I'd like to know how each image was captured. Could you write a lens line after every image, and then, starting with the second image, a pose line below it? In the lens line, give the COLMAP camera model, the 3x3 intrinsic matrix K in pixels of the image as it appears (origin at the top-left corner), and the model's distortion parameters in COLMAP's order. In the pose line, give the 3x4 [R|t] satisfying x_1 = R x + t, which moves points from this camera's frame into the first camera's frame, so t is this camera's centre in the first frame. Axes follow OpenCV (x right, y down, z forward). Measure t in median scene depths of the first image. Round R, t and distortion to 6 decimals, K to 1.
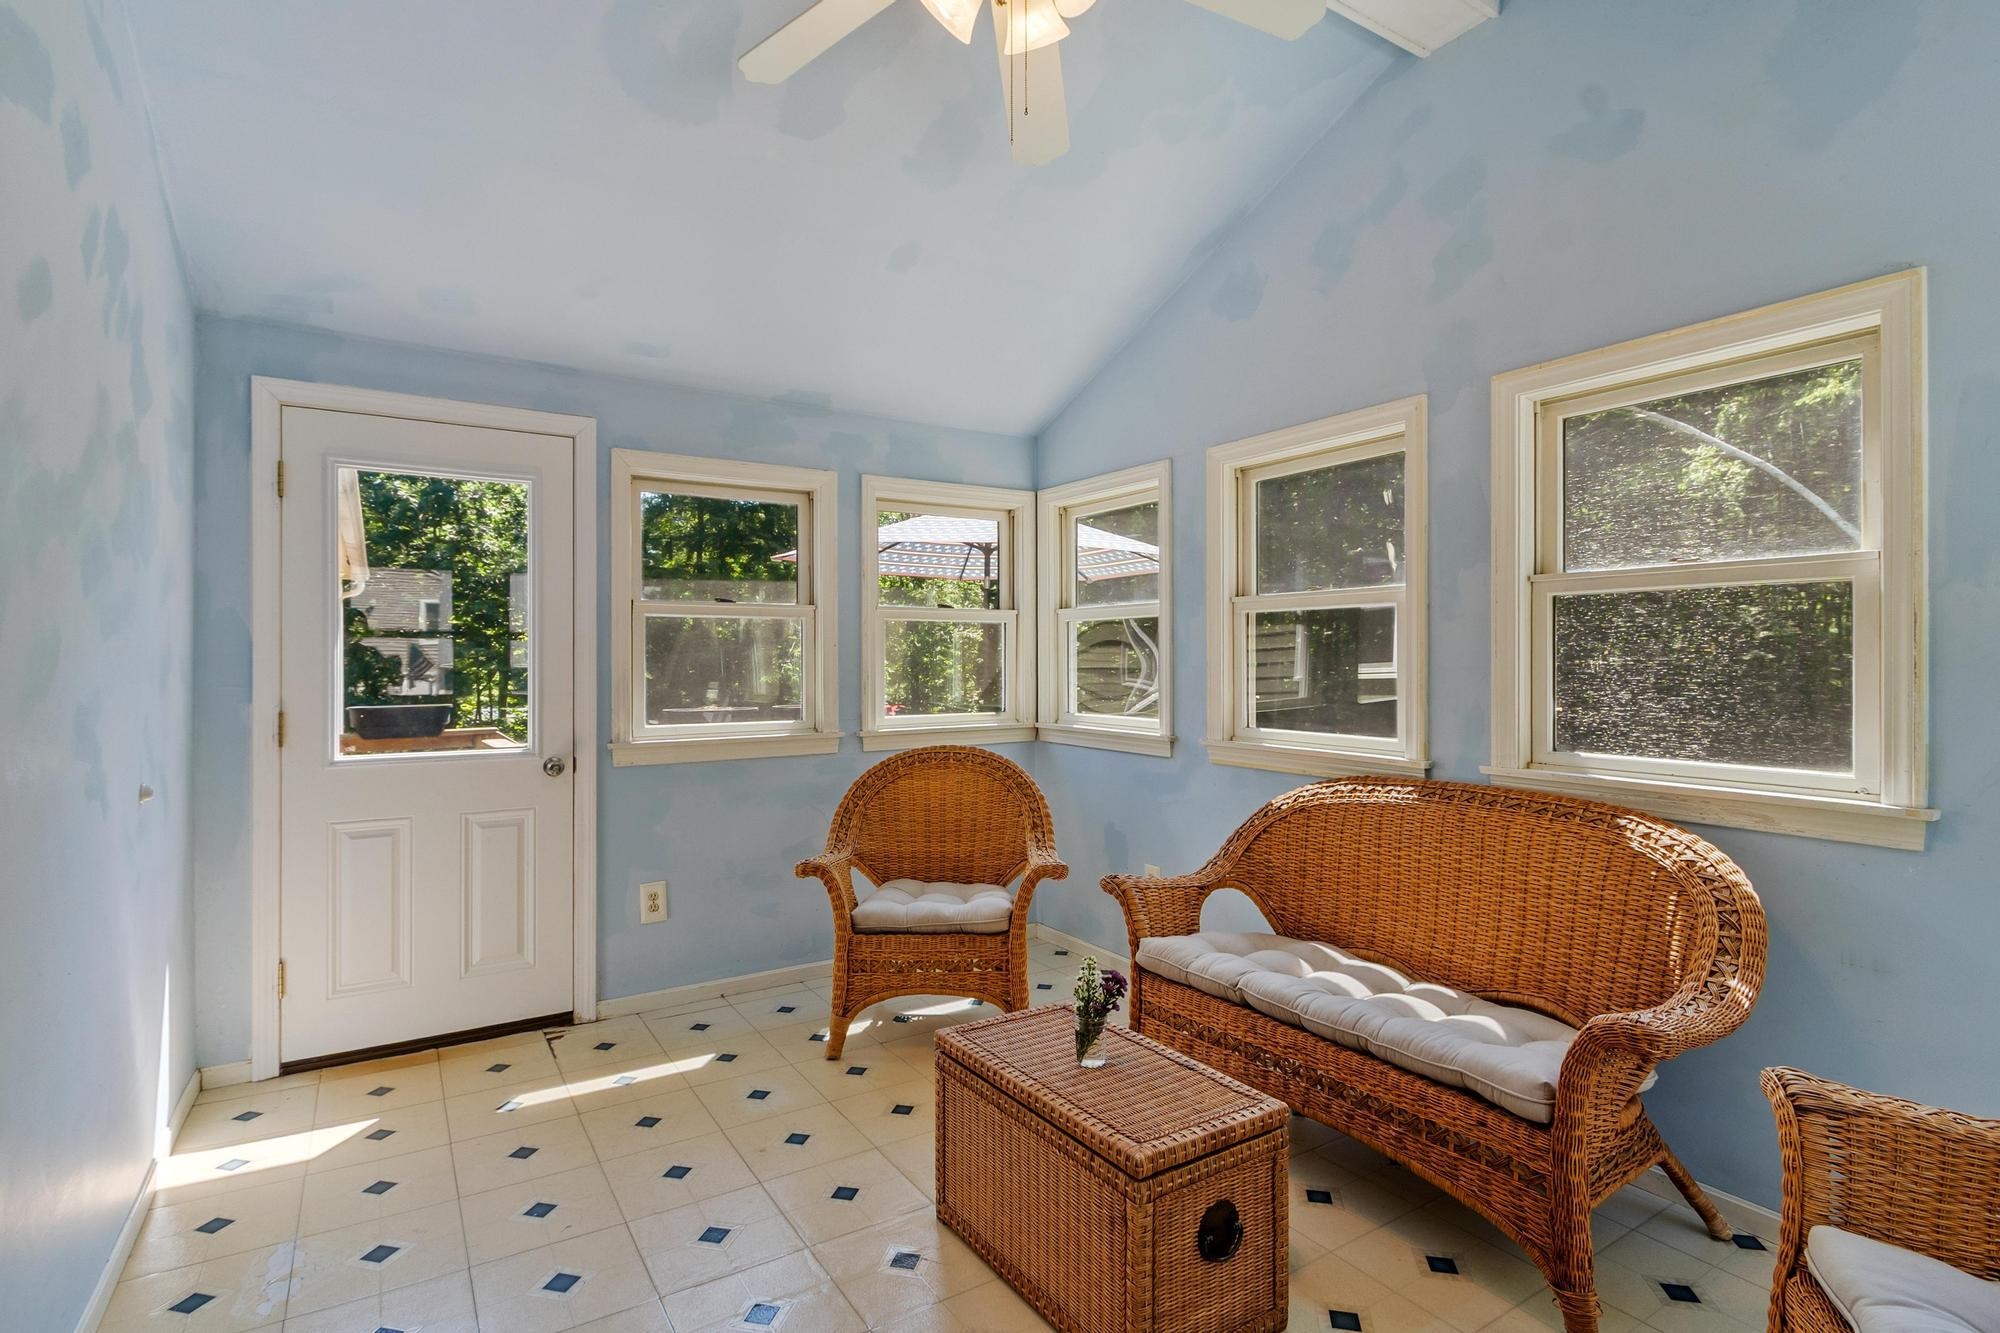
lens RADIAL K [[941.5, 0, 987.2], [0, 941.5, 673.8], [0, 0, 1]] dist [0.002403, 0.000547]
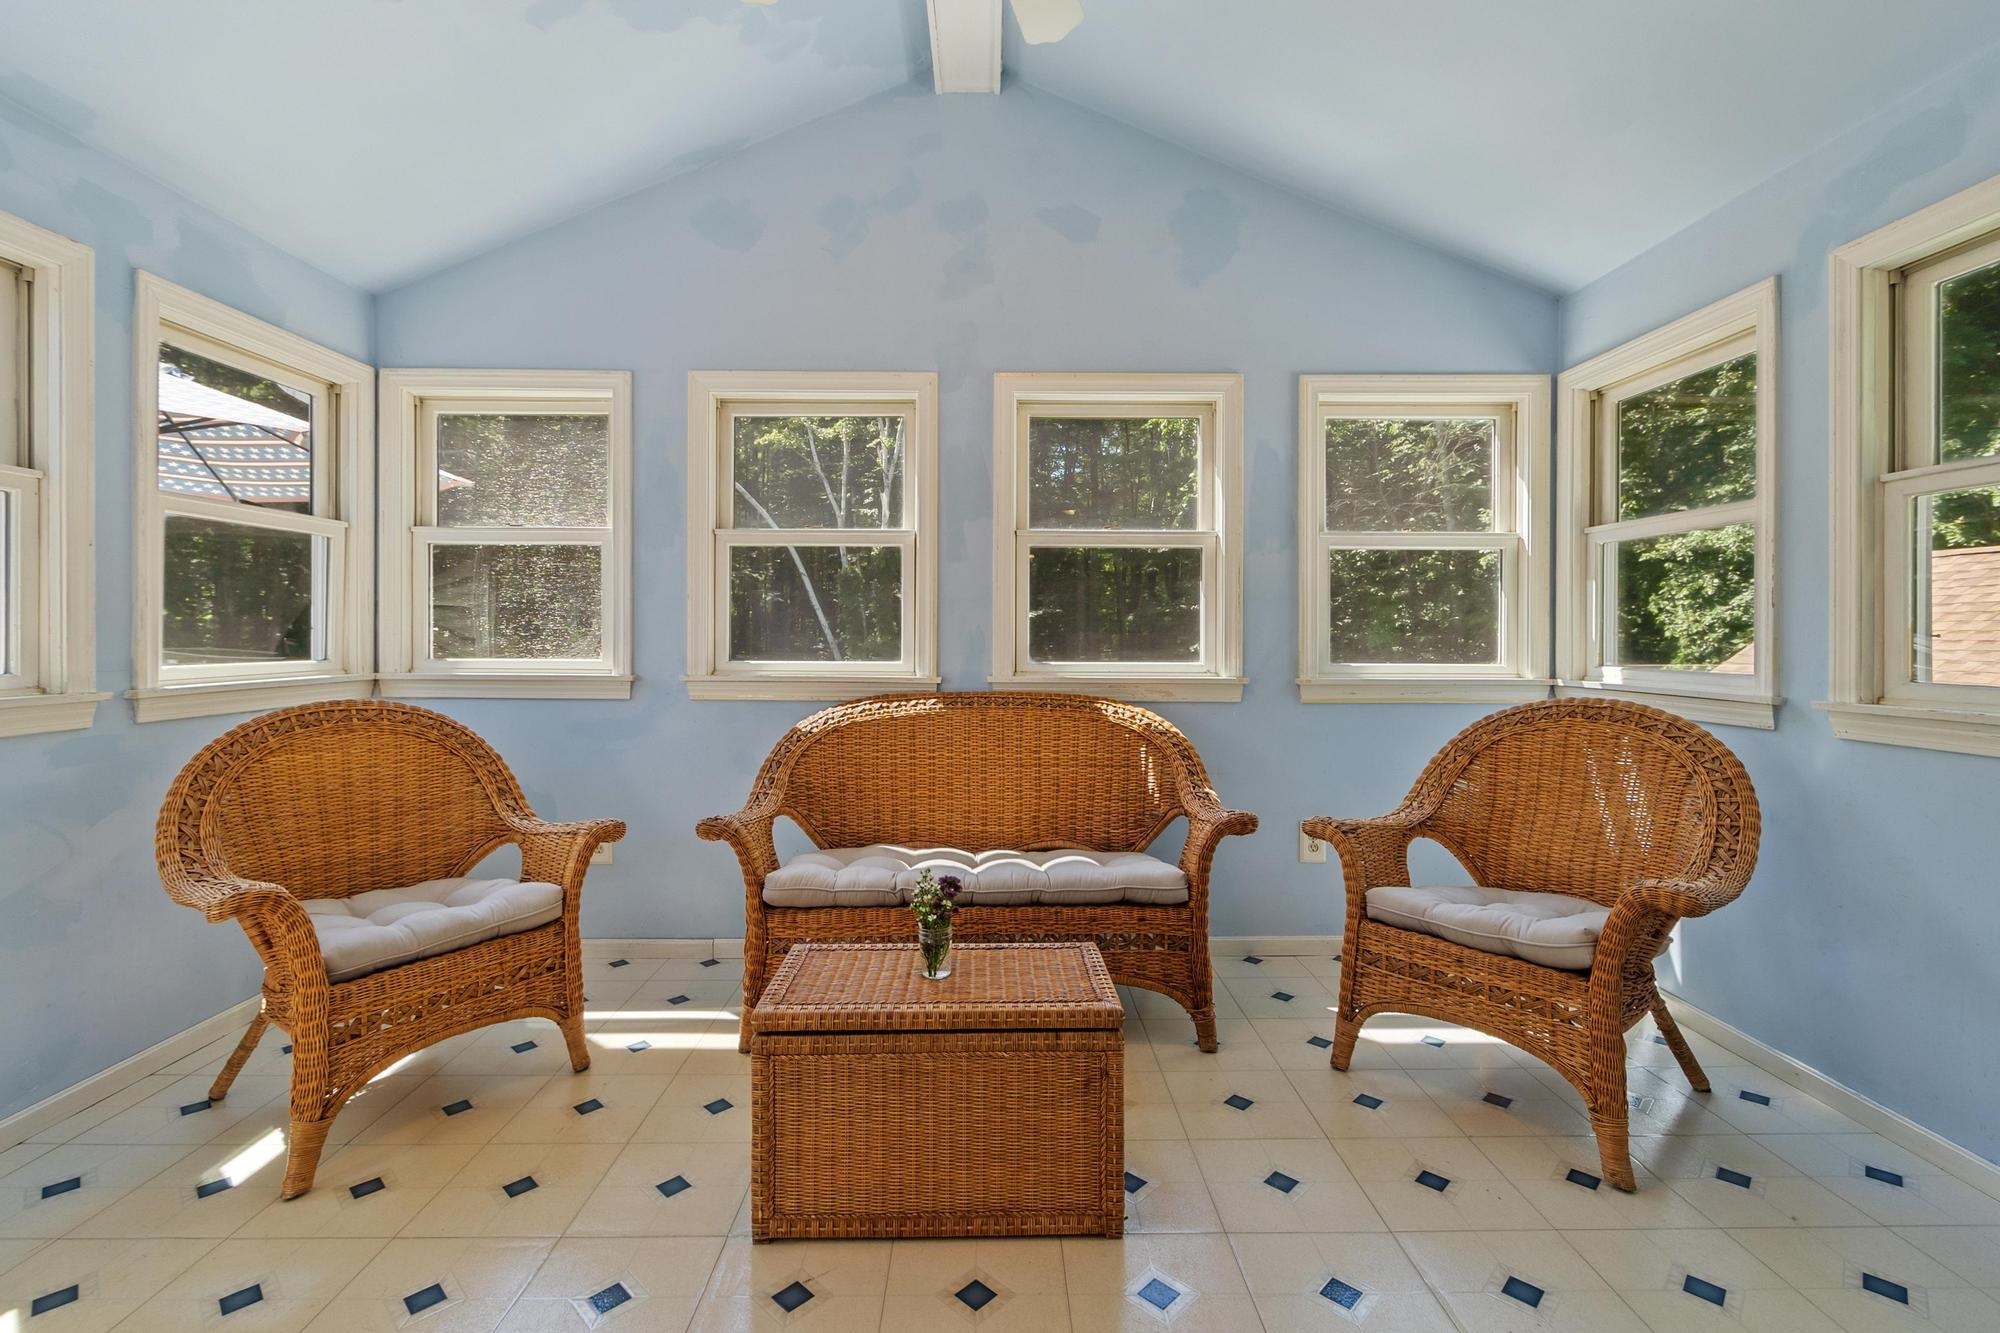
lens RADIAL K [[898.3, 0, 968.4], [0, 898.3, 640.2], [0, 0, 1]] dist [-0.000819, 0.000257]
pose [[0.542176, 0.000228, 0.840265, -0.473724], [0.005446, 0.999978, -0.003785, 0.048900], [-0.840247, 0.006628, 0.542163, 0.332872]]
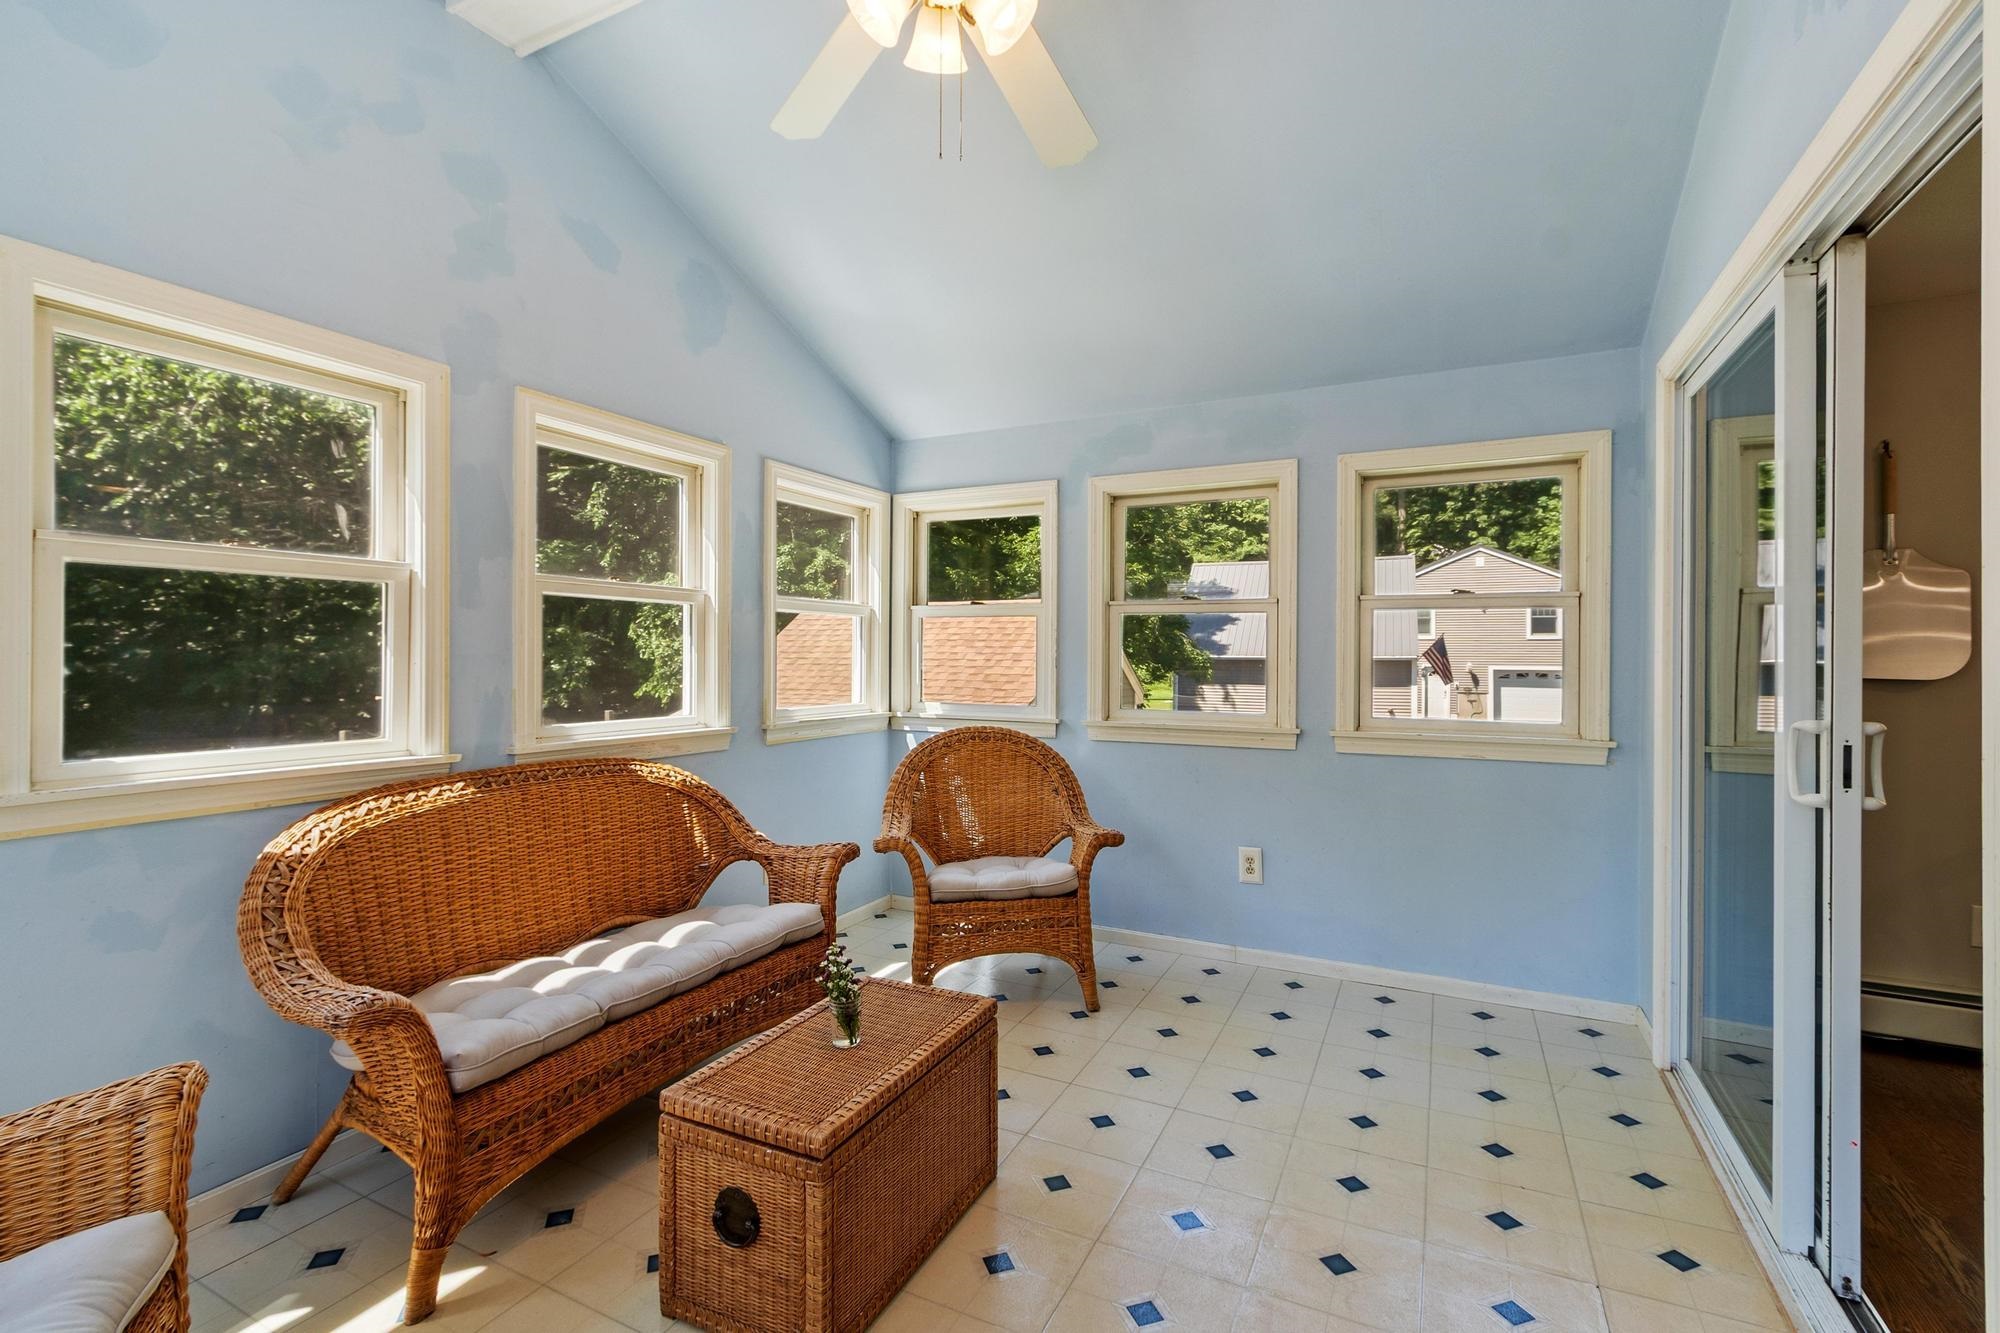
lens RADIAL K [[909.2, 0, 984.5], [0, 909.2, 655.7], [0, 0, 1]] dist [-0.001867, -0.000599]
pose [[-0.508487, -0.000257, 0.861070, -0.583288], [0.008311, 0.999952, 0.005207, -0.006474], [-0.861030, 0.009804, -0.508460, 0.981123]]
